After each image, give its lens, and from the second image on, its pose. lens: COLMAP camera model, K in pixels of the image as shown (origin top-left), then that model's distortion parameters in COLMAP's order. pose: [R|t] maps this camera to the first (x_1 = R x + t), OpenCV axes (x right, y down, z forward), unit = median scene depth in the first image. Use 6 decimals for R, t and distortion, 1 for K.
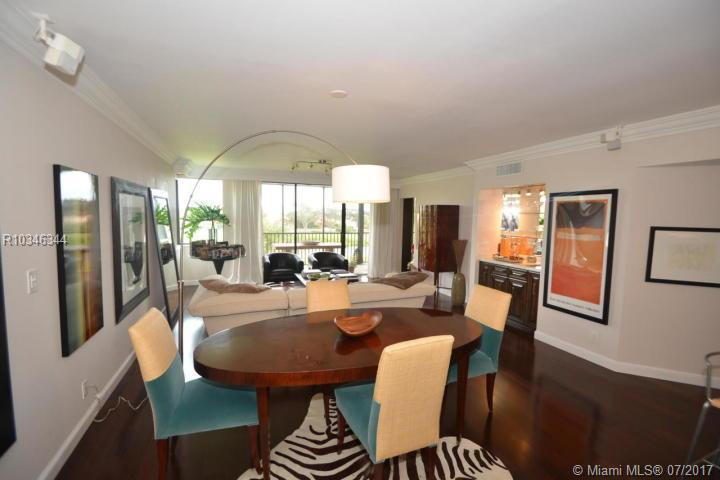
lens RADIAL K [[314.9, 0, 358.0], [0, 314.9, 239.9], [0, 0, 1]] dist [0.004473, -0.010298]
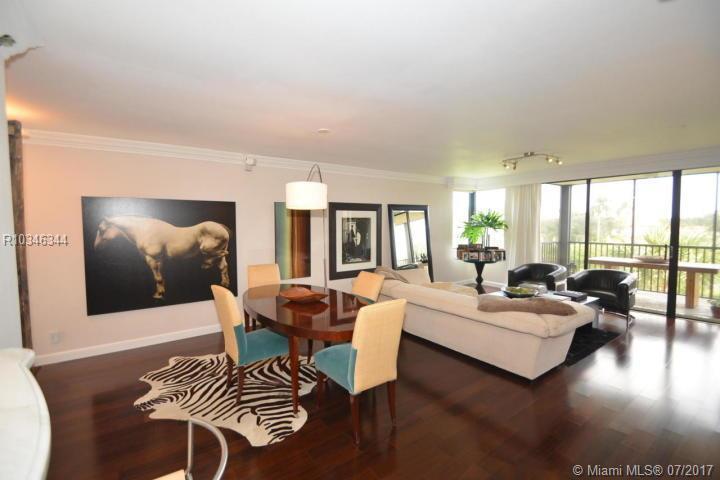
lens RADIAL K [[314.9, 0, 358.7], [0, 314.9, 241.2], [0, 0, 1]] dist [0.004473, -0.010298]
pose [[0.267767, 0.036621, -0.962787, 0.489384], [-0.066685, 0.997585, 0.019399, -0.003486], [0.961173, 0.059009, 0.269562, 0.298818]]
